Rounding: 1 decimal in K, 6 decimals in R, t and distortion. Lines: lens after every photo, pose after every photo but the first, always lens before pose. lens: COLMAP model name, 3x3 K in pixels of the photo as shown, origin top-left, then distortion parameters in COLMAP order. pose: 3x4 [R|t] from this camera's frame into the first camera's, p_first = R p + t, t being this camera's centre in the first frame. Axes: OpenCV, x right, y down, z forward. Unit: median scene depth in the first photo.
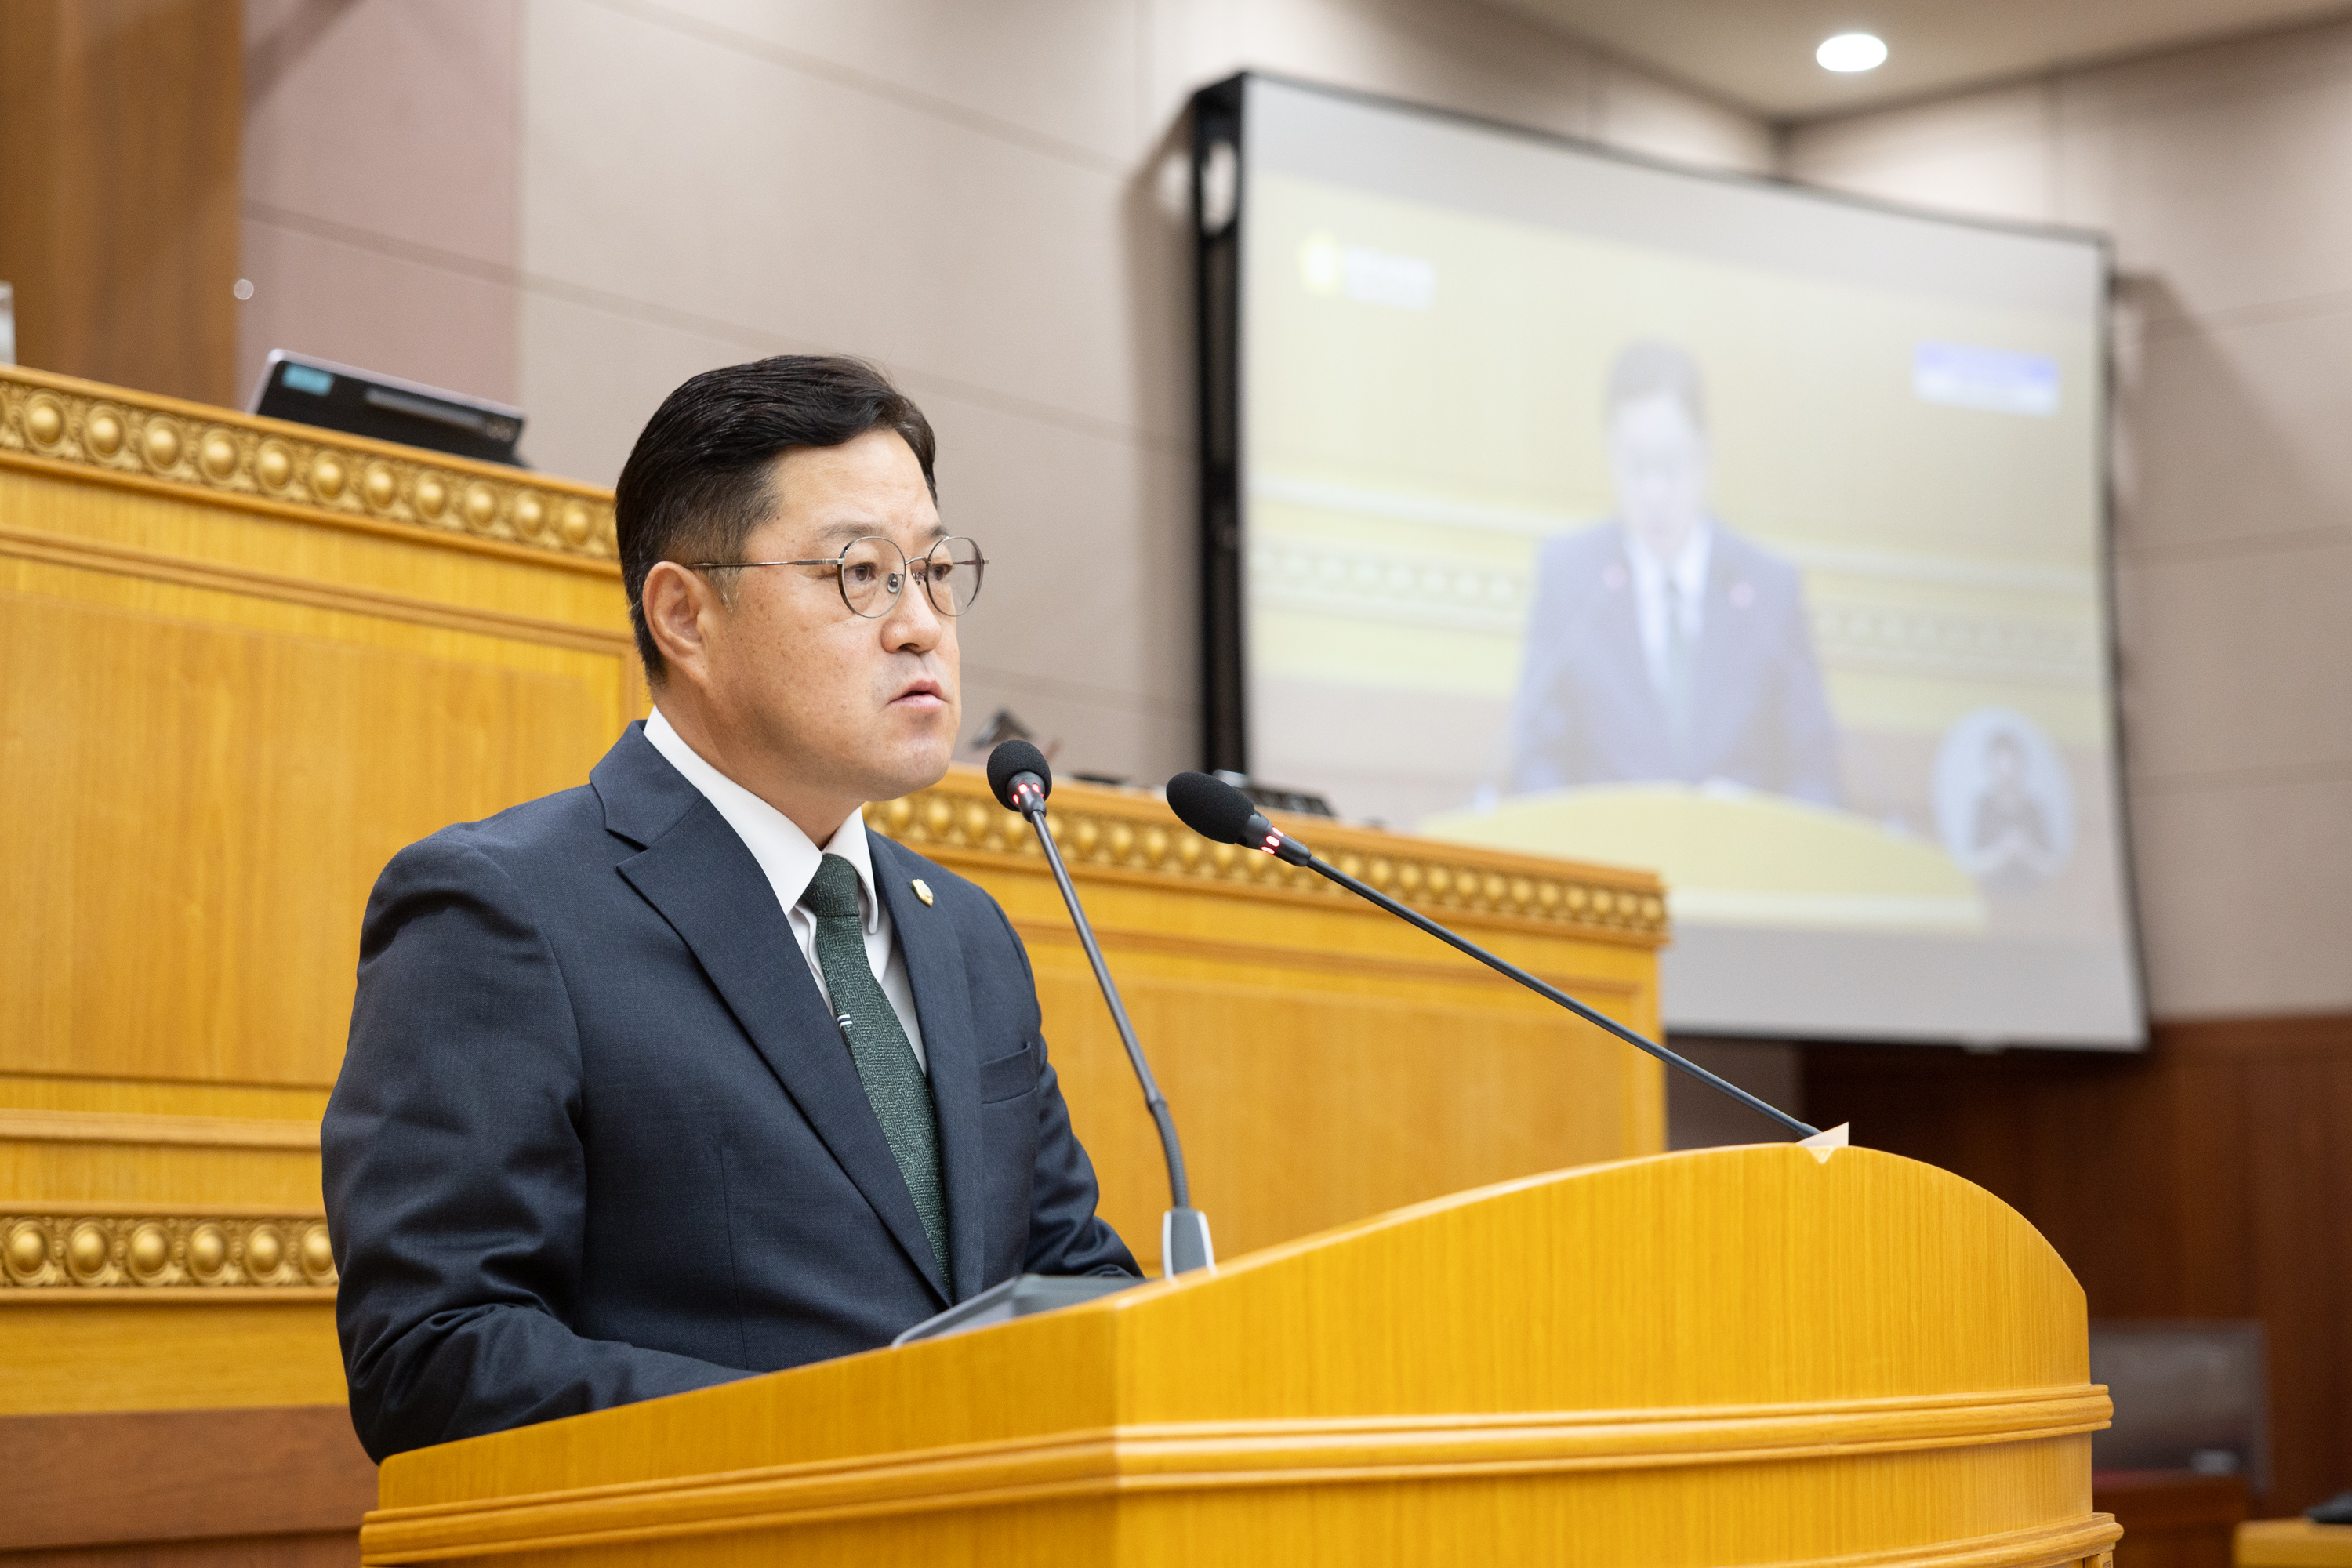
lens RADIAL K [[4324.0, 0, 1176.0], [0, 4324.0, 784.0], [0, 0, 1]] dist [-0.022673, 0.079765]
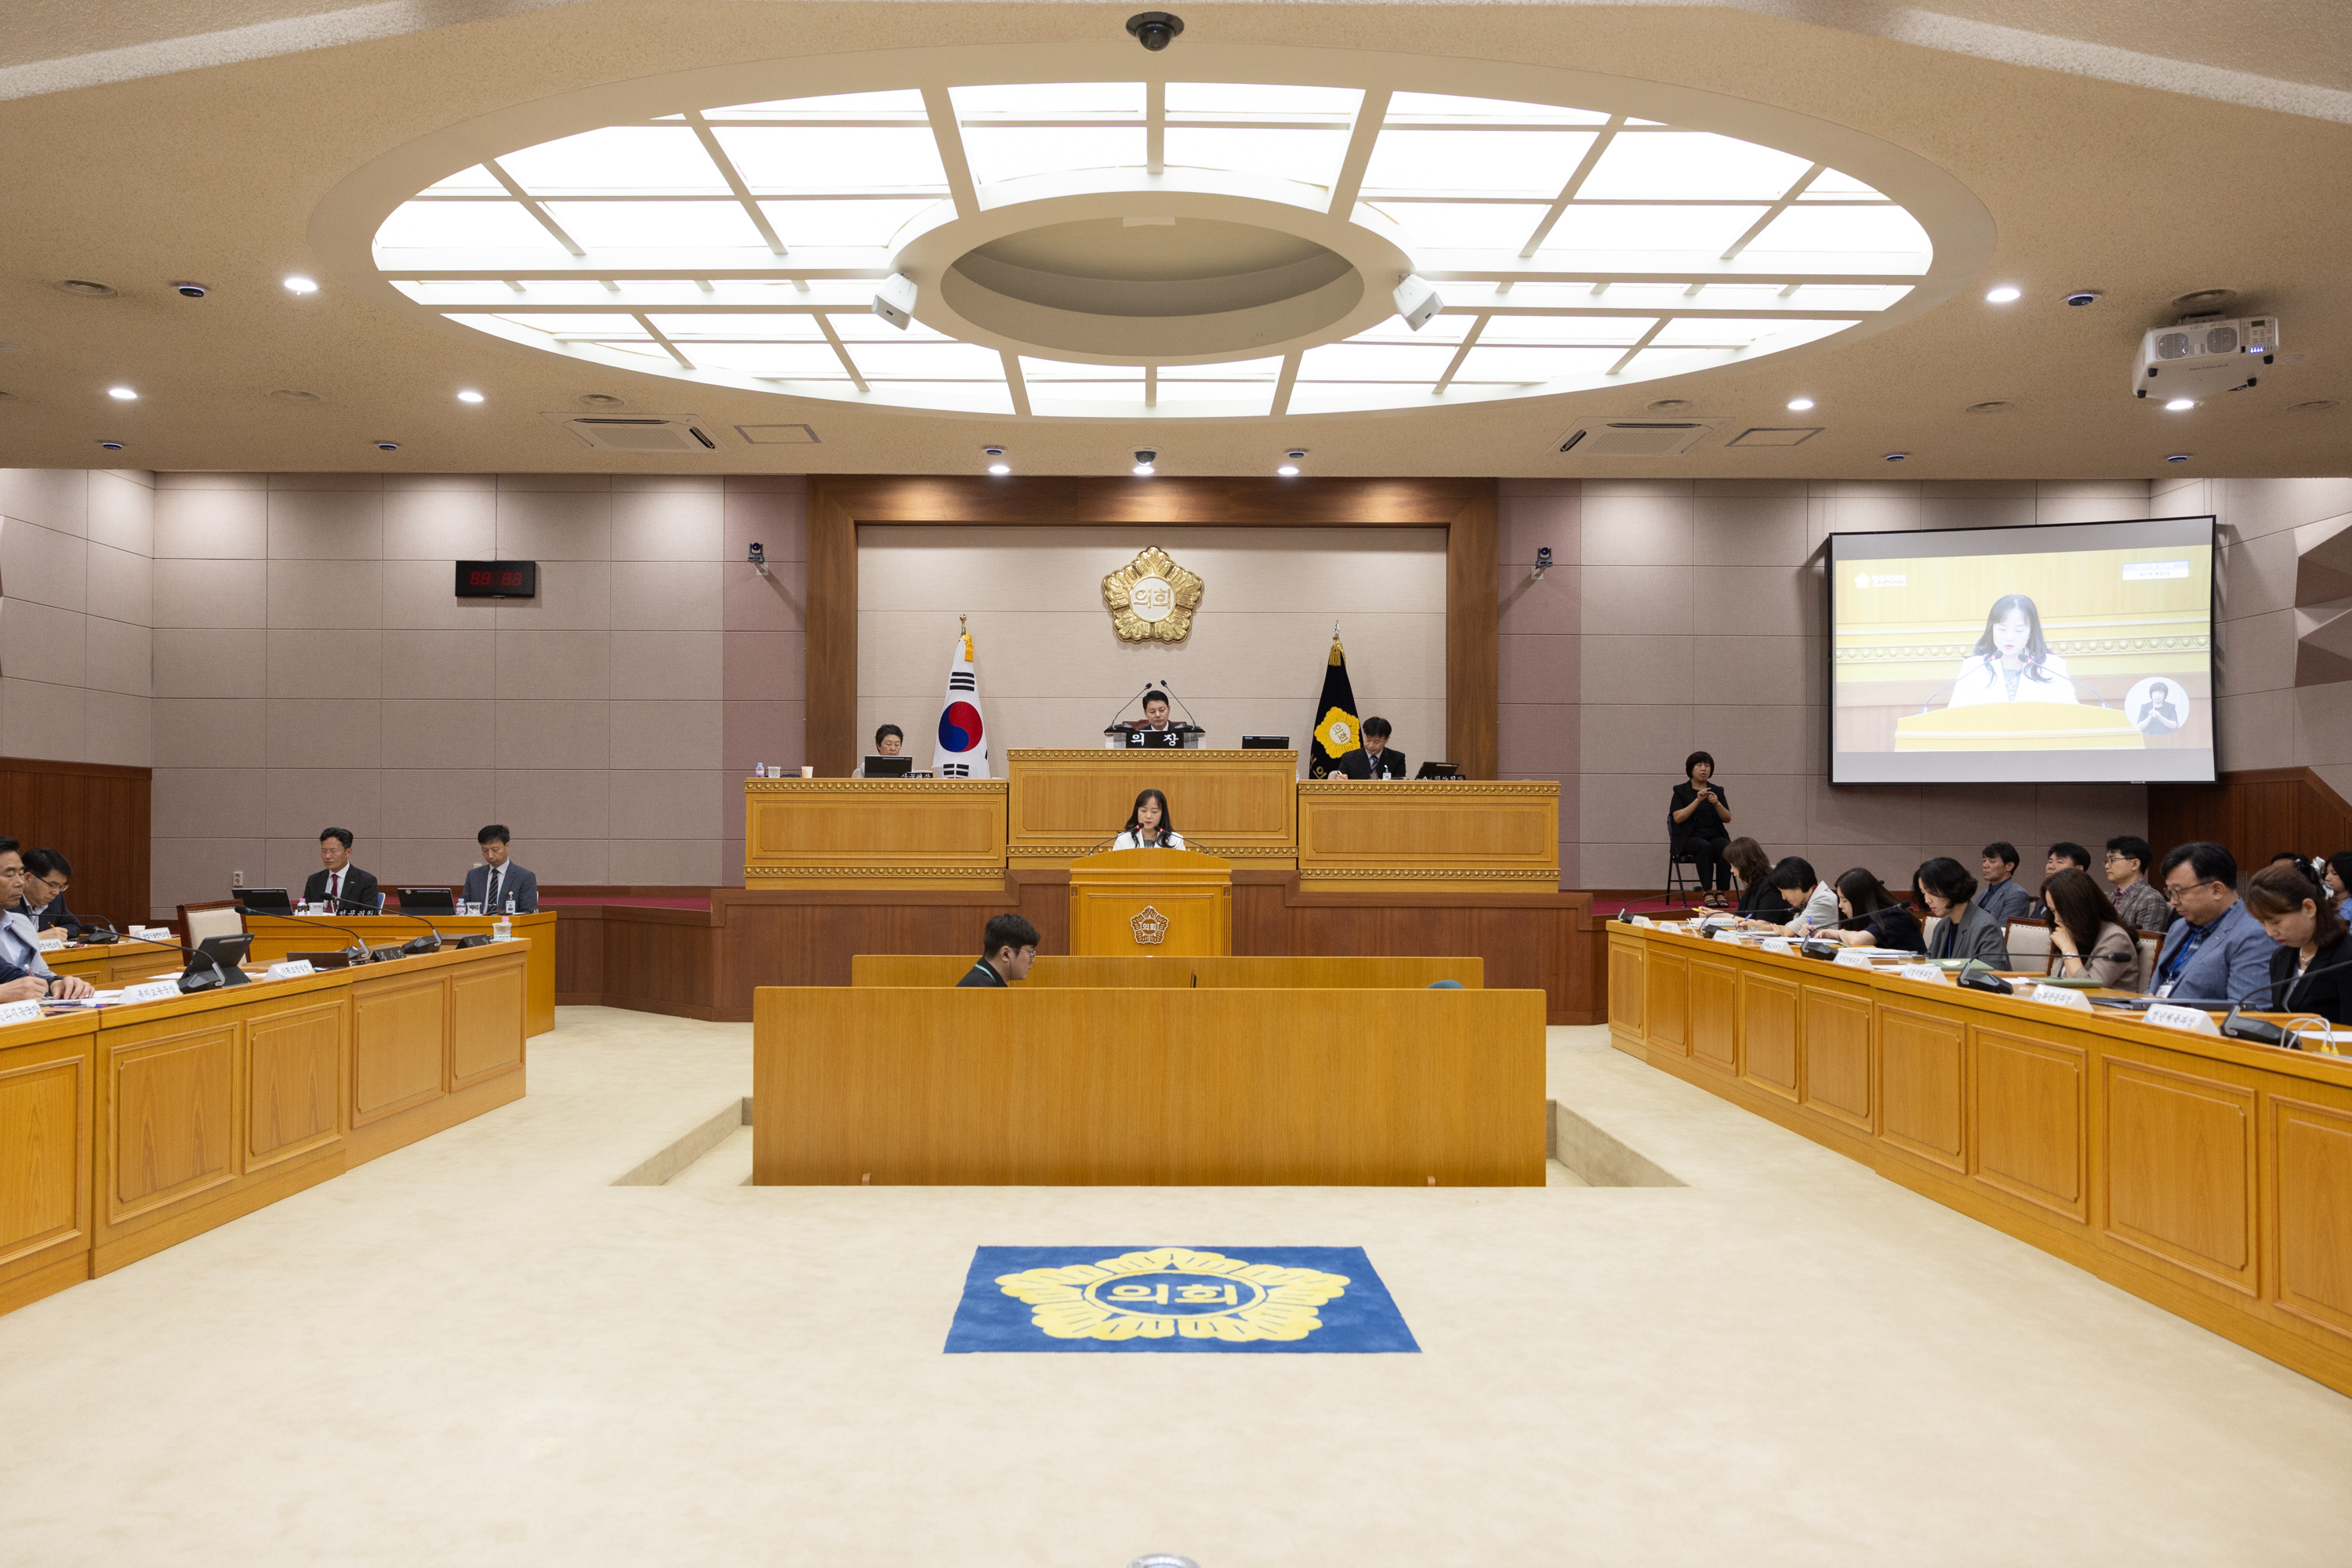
lens RADIAL K [[1682.3, 0, 1143.4], [0, 1682.3, 800.2], [0, 0, 1]] dist [0.065500, -0.009931]
pose [[0.600473, -0.011003, -0.799569, 2.281775], [0.086399, 0.994944, 0.051193, -0.168232], [0.794964, -0.099822, 0.598388, -1.044630]]
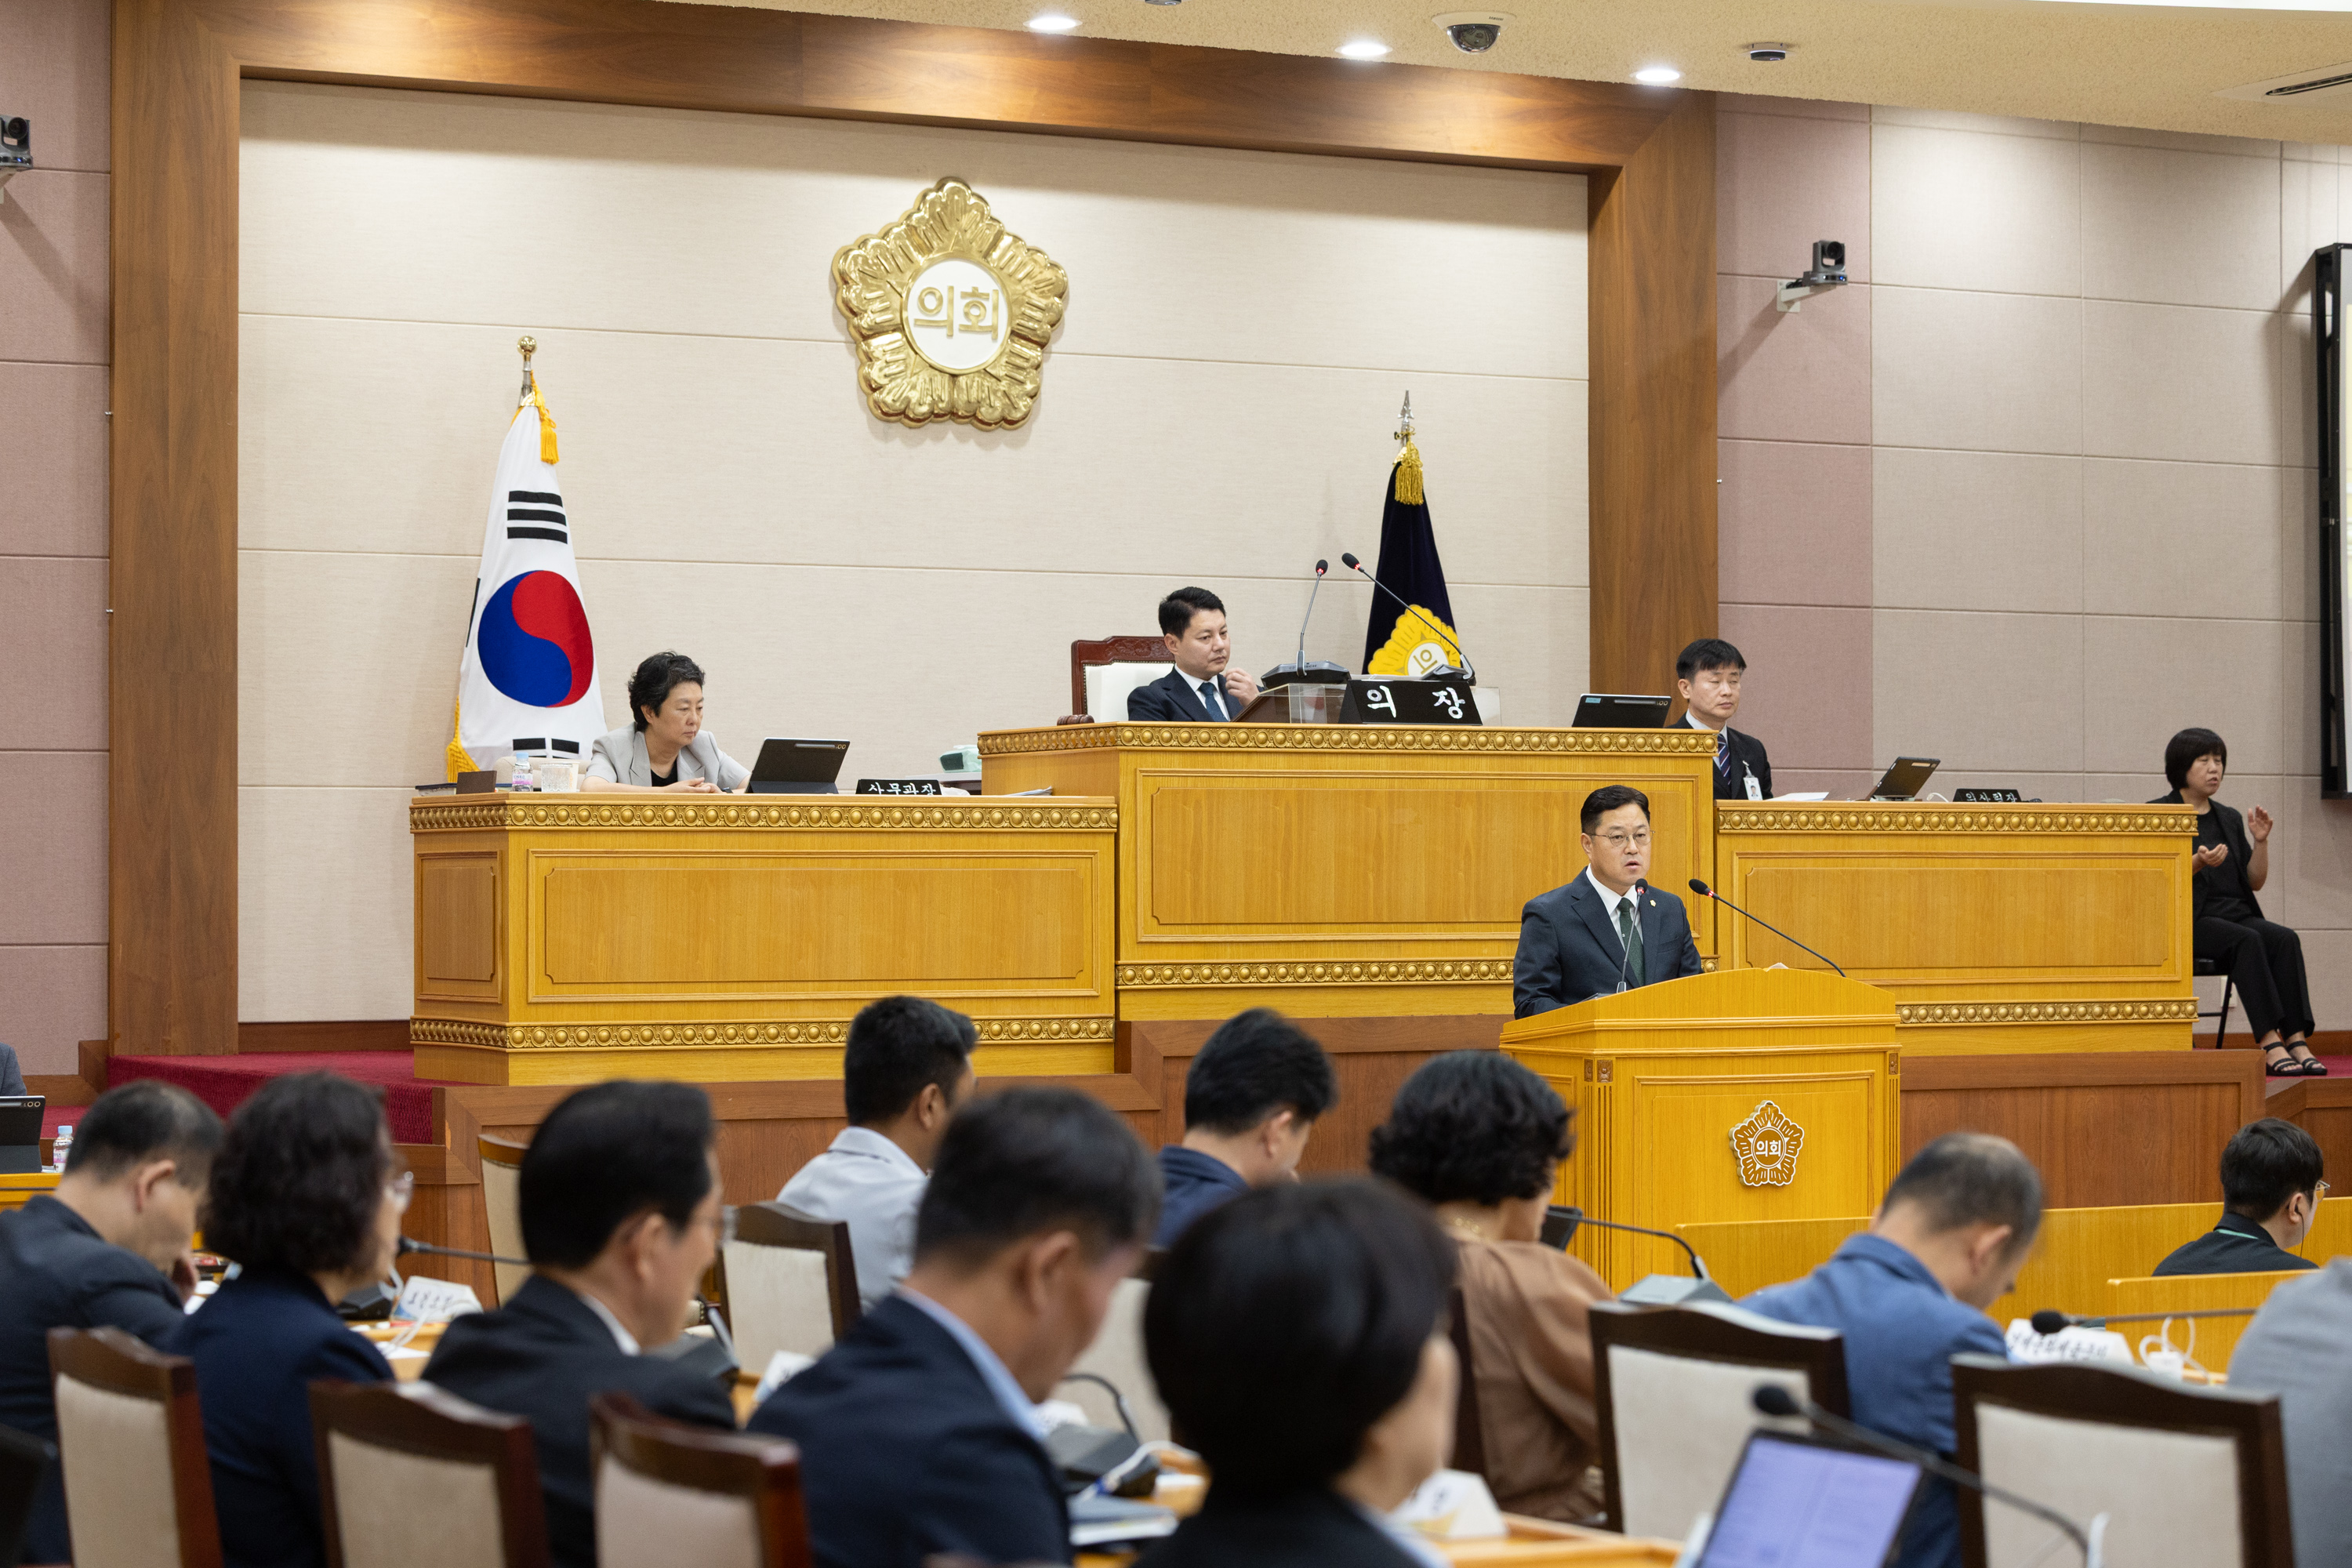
lens RADIAL K [[5233.9, 0, 1176.6], [0, 5233.9, 834.3], [0, 0, 1]] dist [-0.025586, 0.289452]
pose [[0.905329, 0.000065, -0.424712, 1.306453], [0.046762, 0.993905, 0.099830, -0.441066], [0.422130, -0.110239, 0.899808, -2.956714]]
